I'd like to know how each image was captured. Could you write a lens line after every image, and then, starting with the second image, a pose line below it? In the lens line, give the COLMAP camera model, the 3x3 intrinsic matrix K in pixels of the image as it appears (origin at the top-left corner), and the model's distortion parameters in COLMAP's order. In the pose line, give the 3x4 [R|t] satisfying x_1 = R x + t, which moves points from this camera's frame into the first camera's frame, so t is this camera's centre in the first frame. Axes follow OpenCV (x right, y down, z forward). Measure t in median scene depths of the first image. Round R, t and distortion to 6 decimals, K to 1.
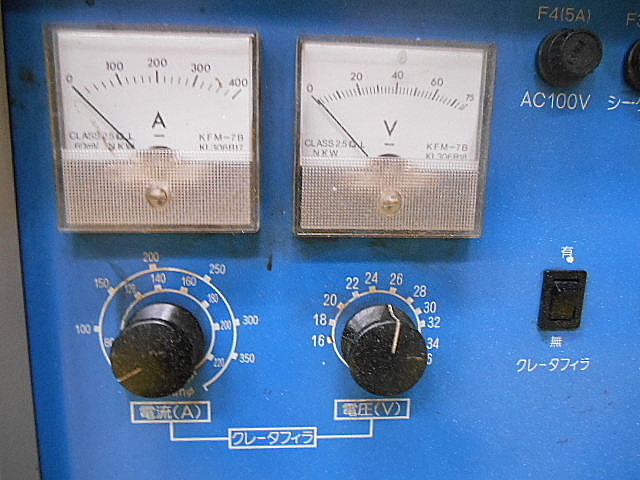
lens RADIAL K [[520.5, 0, 320.2], [0, 520.5, 215.4], [0, 0, 1]] dist [-0.057063, 0.064854]
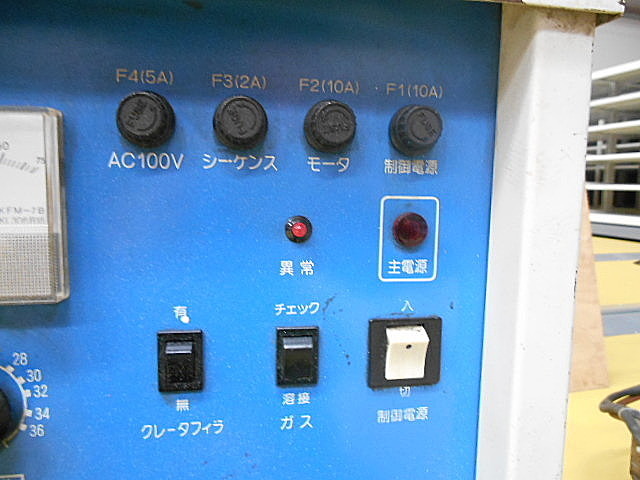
lens RADIAL K [[475.1, 0, 320.0], [0, 475.1, 240.0], [0, 0, 1]] dist [-0.010907, -0.001260]
pose [[0.997560, -0.036089, 0.059769, 0.697804], [0.040949, 0.995774, -0.082198, 0.019869], [-0.056550, 0.084445, 0.994822, 0.070880]]
